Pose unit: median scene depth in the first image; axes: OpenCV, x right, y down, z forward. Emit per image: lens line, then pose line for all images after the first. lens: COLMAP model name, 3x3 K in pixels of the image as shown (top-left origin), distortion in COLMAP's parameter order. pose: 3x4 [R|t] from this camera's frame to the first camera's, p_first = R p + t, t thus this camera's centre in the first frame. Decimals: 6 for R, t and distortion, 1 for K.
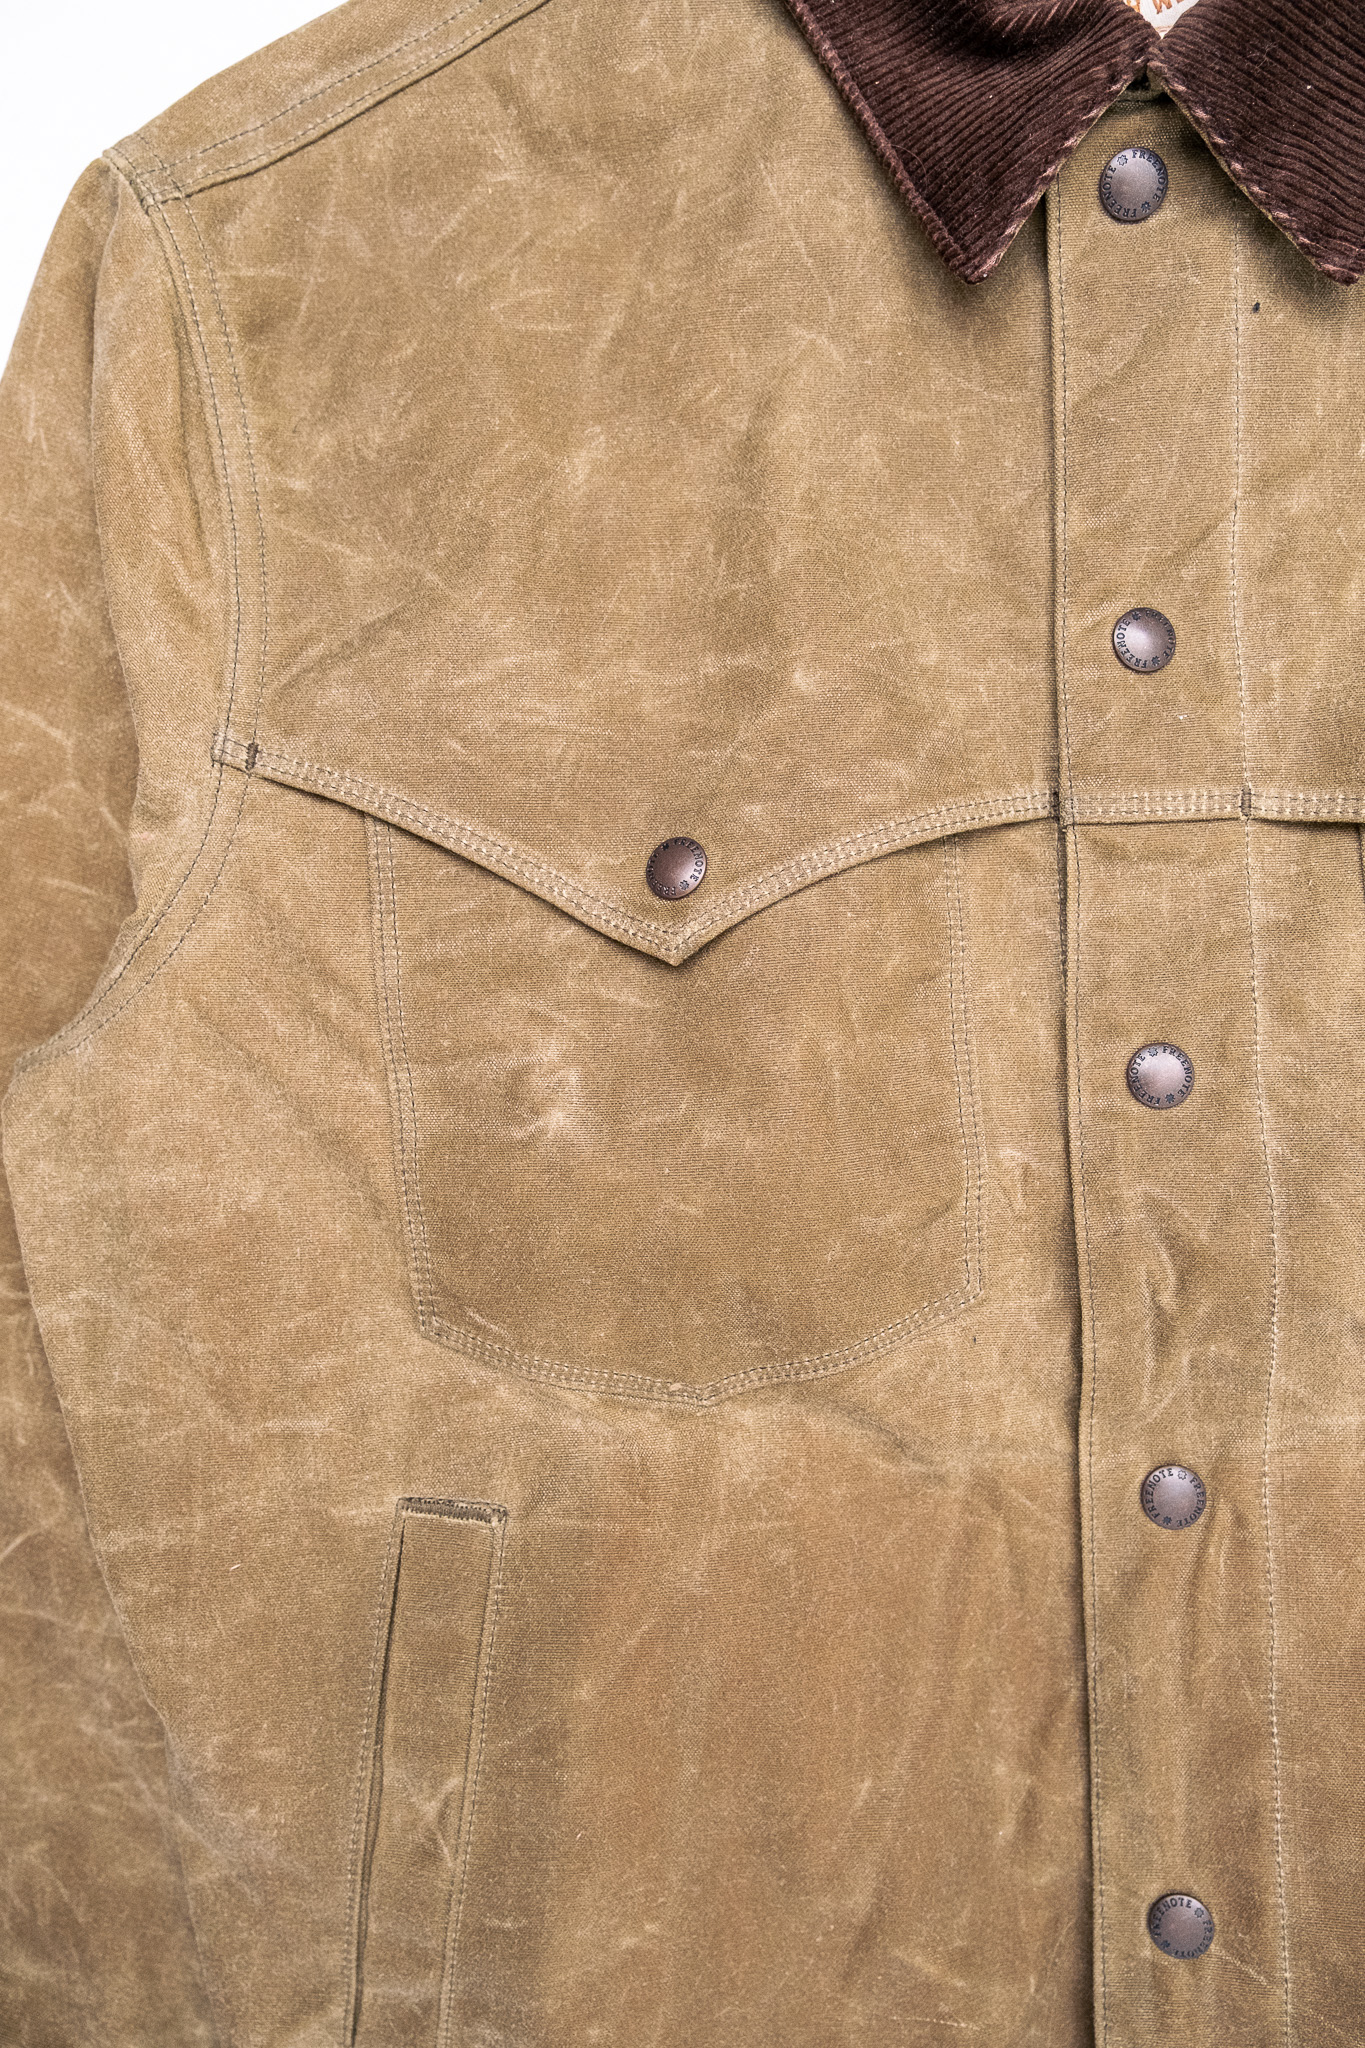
lens RADIAL K [[1483.1, 0, 699.1], [0, 1483.1, 1025.6], [0, 0, 1]] dist [-0.019962, -0.012481]
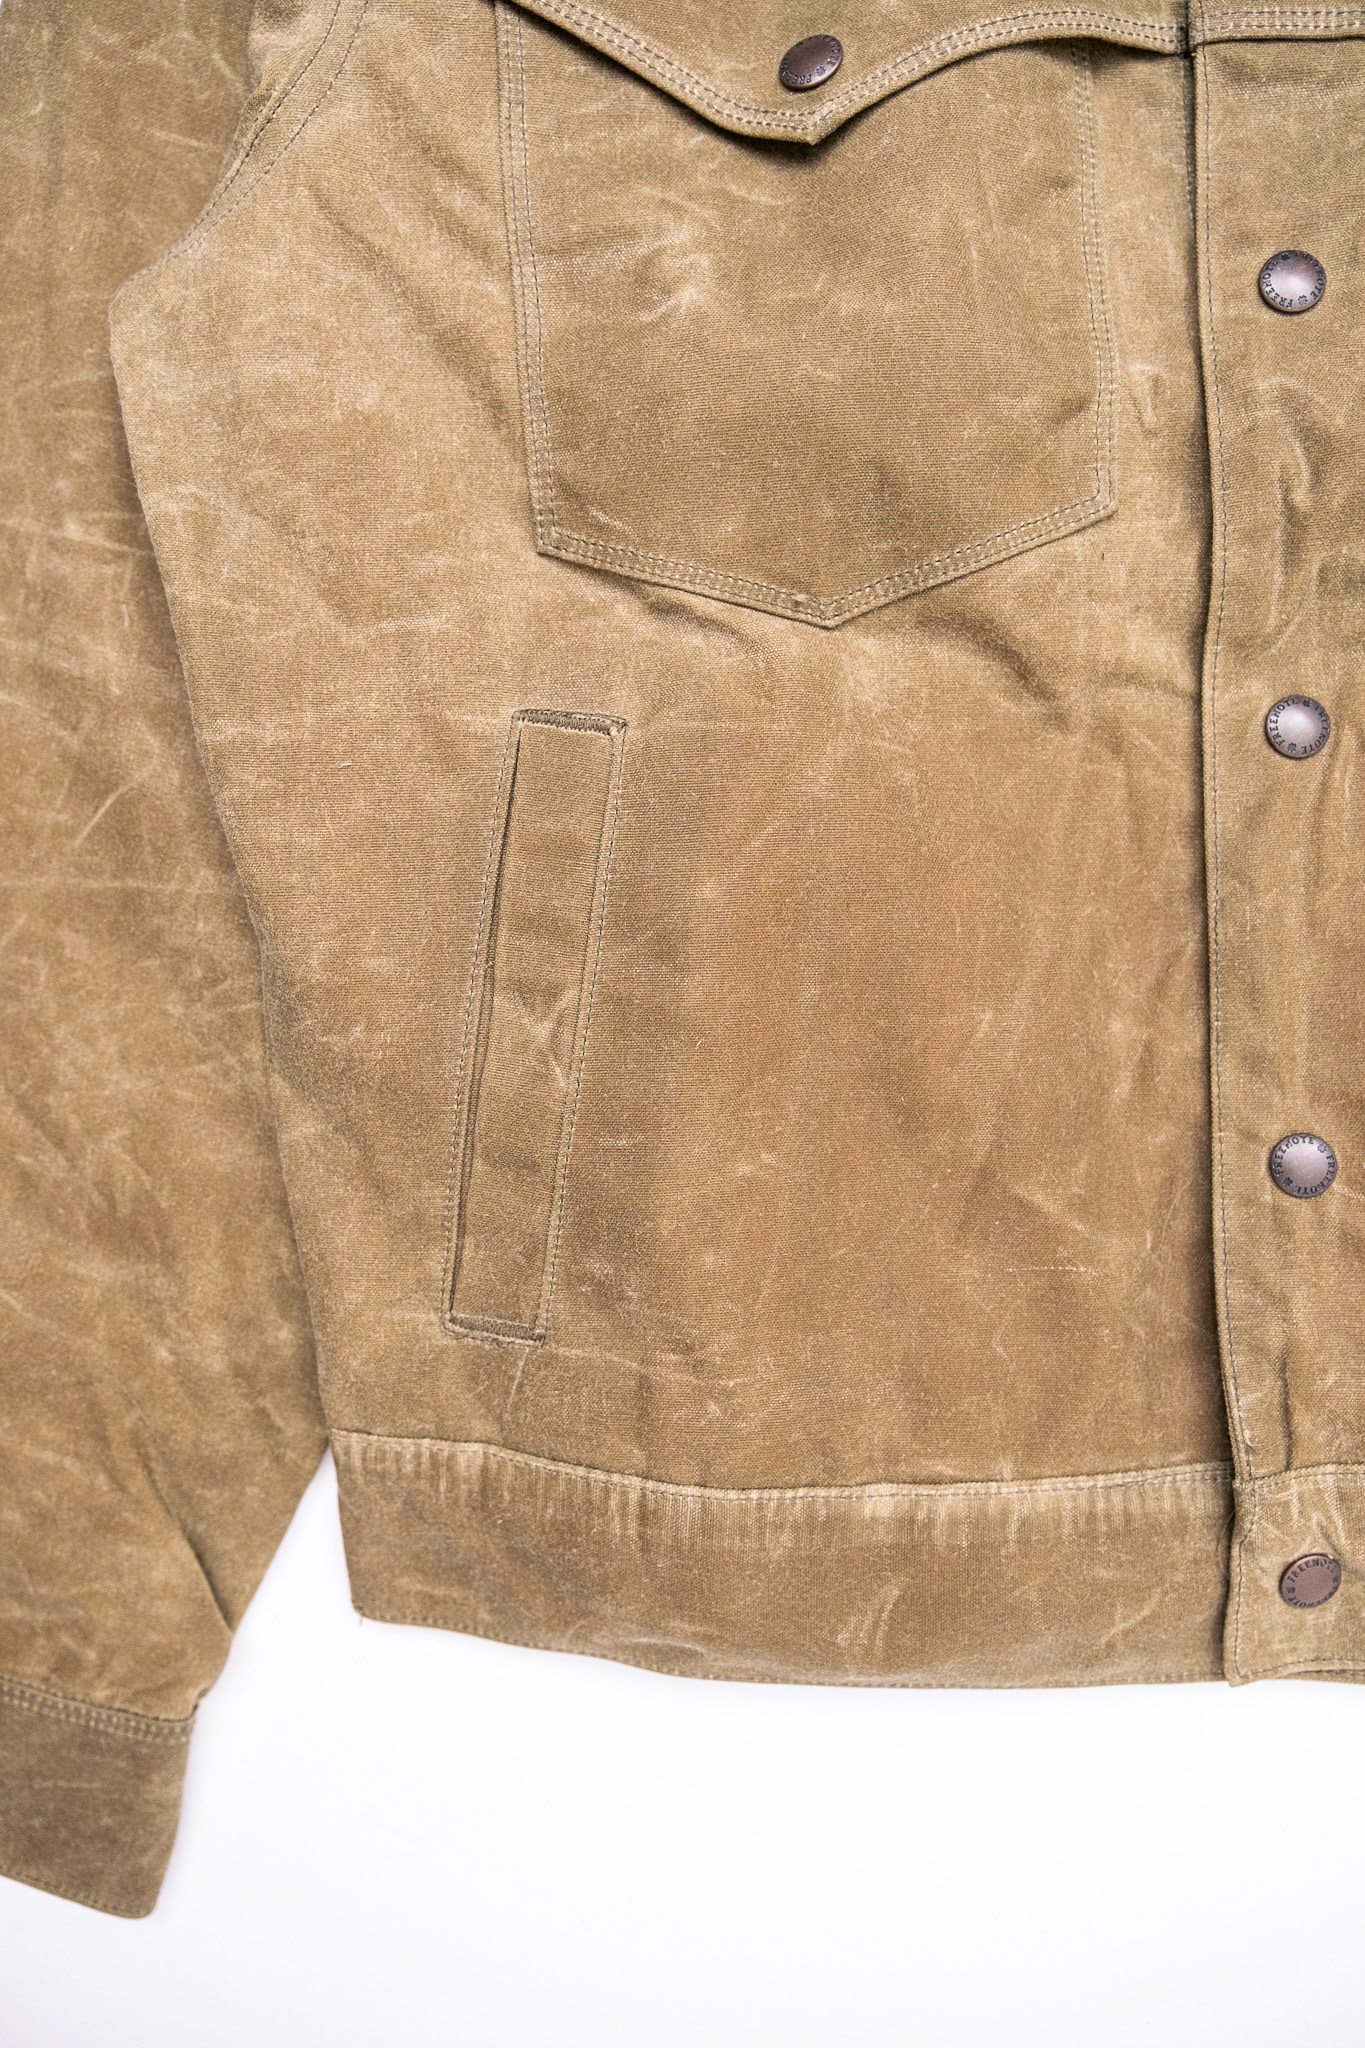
lens RADIAL K [[1407.7, 0, 697.7], [0, 1407.7, 1026.0], [0, 0, 1]] dist [-0.017062, -0.020147]
pose [[0.999452, 0.012967, 0.030463, -0.109728], [-0.013152, 0.999896, 0.005893, 0.528179], [-0.030383, -0.006291, 0.999519, 0.070439]]
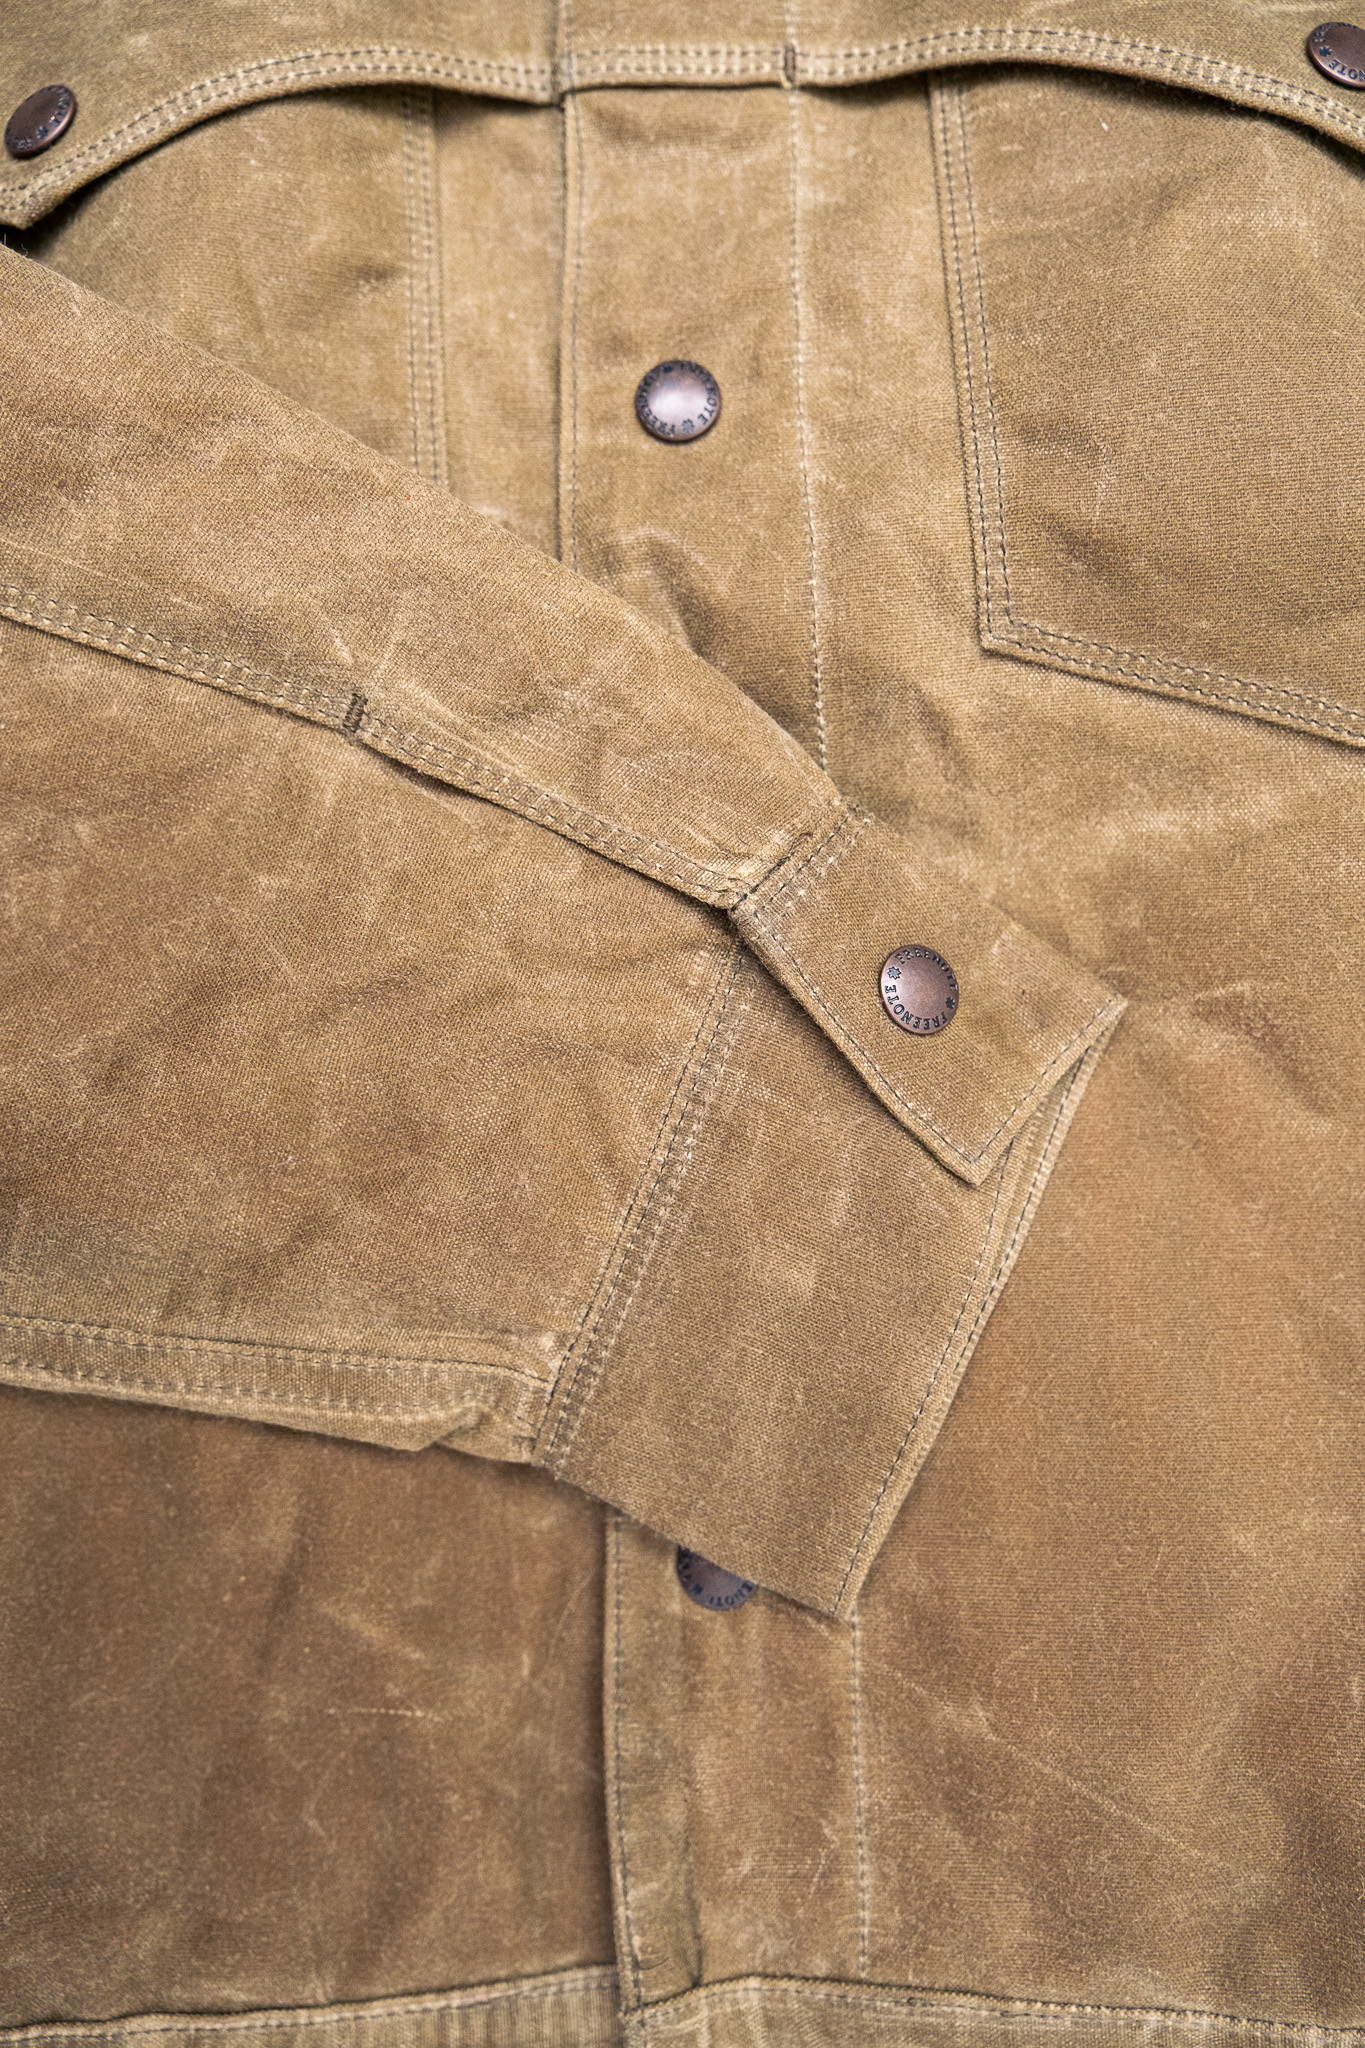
lens RADIAL K [[1559.3, 0, 679.2], [0, 1559.3, 1004.1], [0, 0, 1]] dist [-0.043654, 0.024391]
pose [[0.996670, 0.008613, 0.081086, 0.247040], [-0.005007, 0.998994, -0.044568, 0.373300], [-0.081389, 0.044013, 0.995710, 0.217765]]
